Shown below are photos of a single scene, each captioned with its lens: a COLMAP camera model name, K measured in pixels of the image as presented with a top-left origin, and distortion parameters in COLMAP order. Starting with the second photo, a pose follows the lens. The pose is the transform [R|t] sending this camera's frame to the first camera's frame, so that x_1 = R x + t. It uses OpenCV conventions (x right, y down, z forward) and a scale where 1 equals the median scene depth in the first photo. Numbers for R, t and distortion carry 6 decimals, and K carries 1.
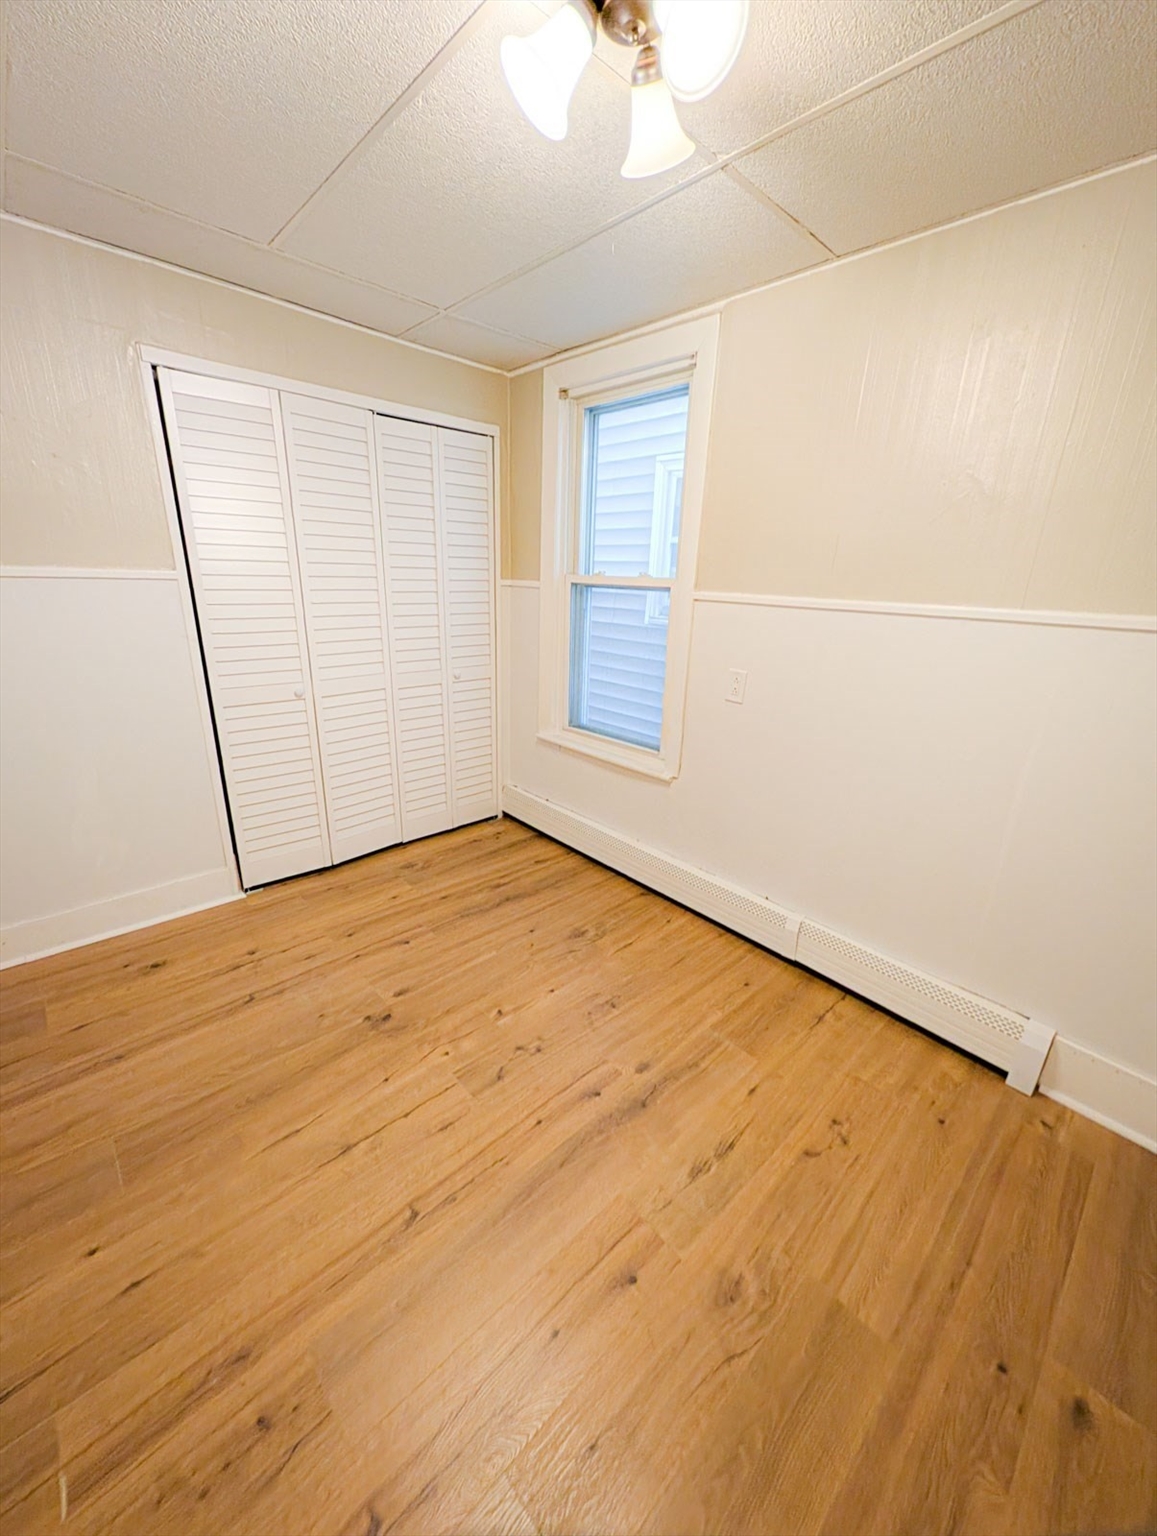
lens RADIAL K [[589.2, 0, 578.5], [0, 589.2, 768.0], [0, 0, 1]] dist [0.000501, 0.000424]
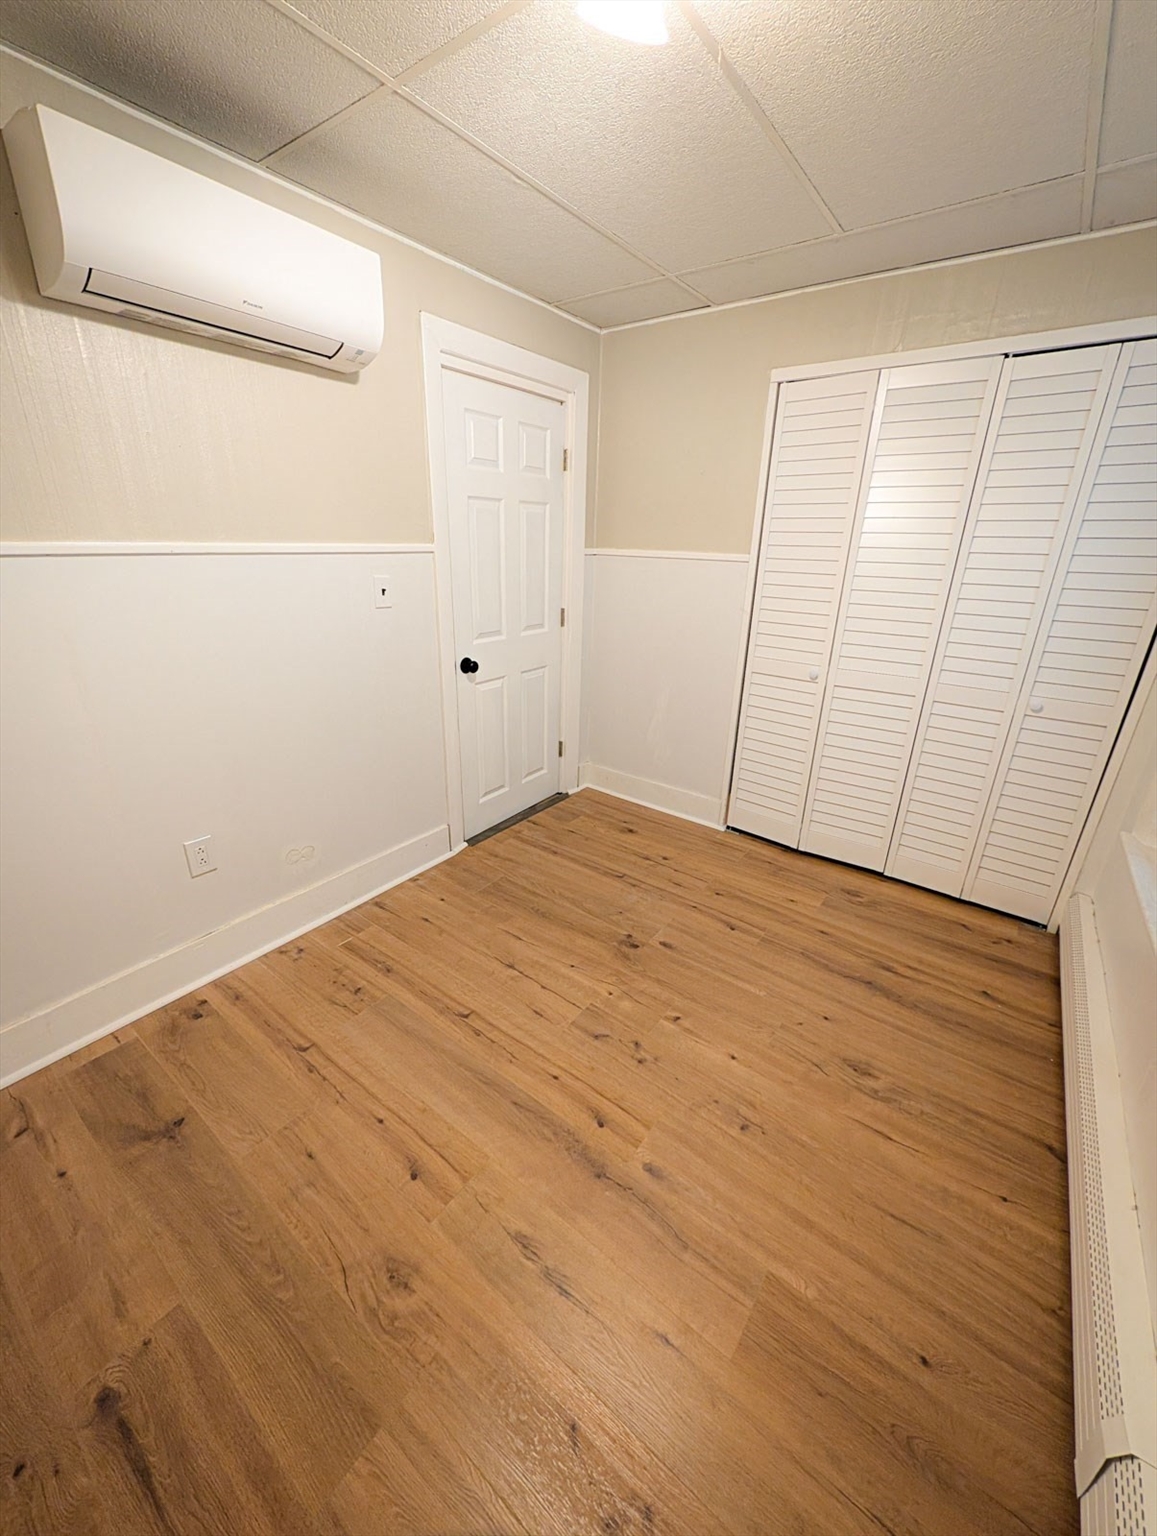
lens RADIAL K [[589.2, 0, 578.5], [0, 589.2, 768.0], [0, 0, 1]] dist [0.000501, 0.000424]
pose [[0.181666, 0.332234, -0.925536, 0.578009], [-0.328904, 0.907520, 0.261209, -0.146552], [0.926725, 0.256959, 0.274139, 0.485280]]
